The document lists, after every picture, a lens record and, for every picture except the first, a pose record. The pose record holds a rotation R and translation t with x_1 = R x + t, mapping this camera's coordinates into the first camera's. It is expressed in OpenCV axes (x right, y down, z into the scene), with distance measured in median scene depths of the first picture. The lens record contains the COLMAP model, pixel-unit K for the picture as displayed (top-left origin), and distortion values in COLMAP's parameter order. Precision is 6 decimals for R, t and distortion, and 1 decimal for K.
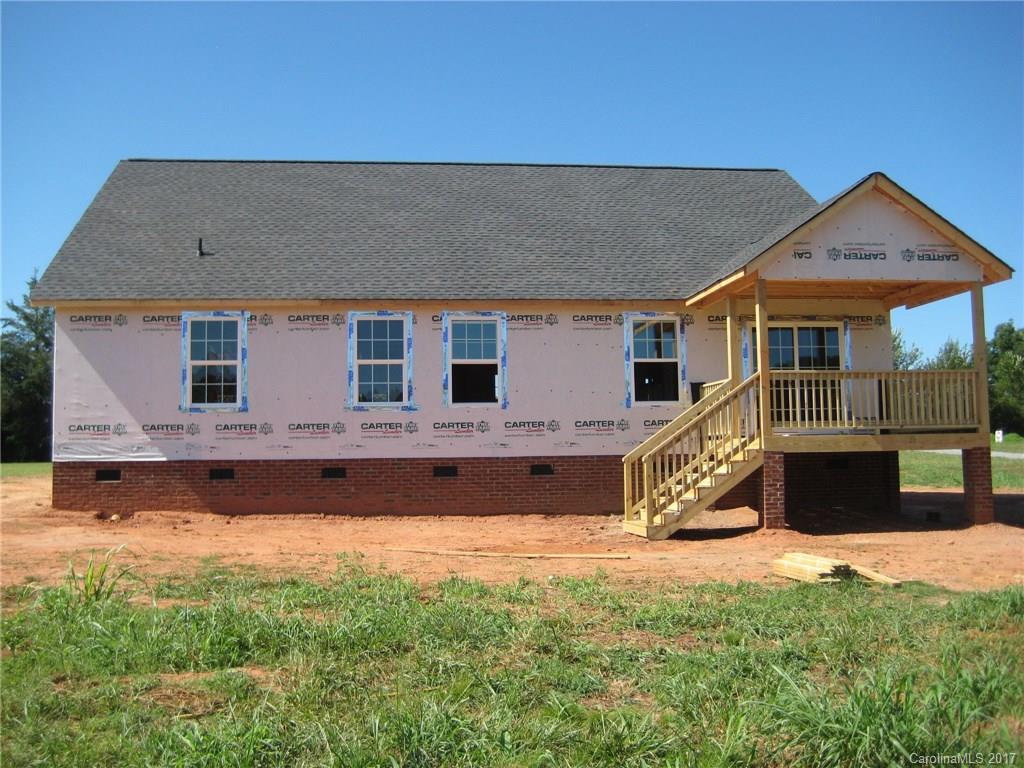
lens RADIAL K [[1066.4, 0, 507.0], [0, 1066.4, 378.9], [0, 0, 1]] dist [-0.154350, 0.204901]
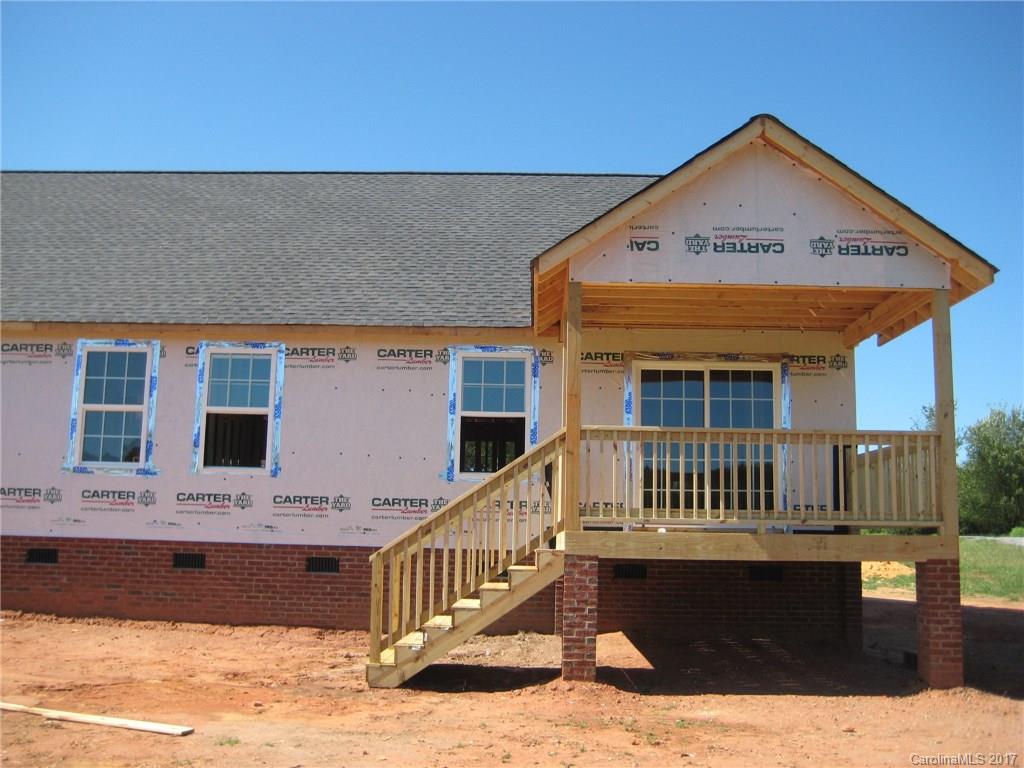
lens RADIAL K [[1066.4, 0, 507.0], [0, 1066.4, 378.9], [0, 0, 1]] dist [-0.154350, 0.204901]
pose [[0.989754, 0.014180, -0.142080, 0.254712], [-0.024423, 0.997205, -0.070607, 0.008736], [0.140682, 0.073354, 0.987334, 0.316254]]
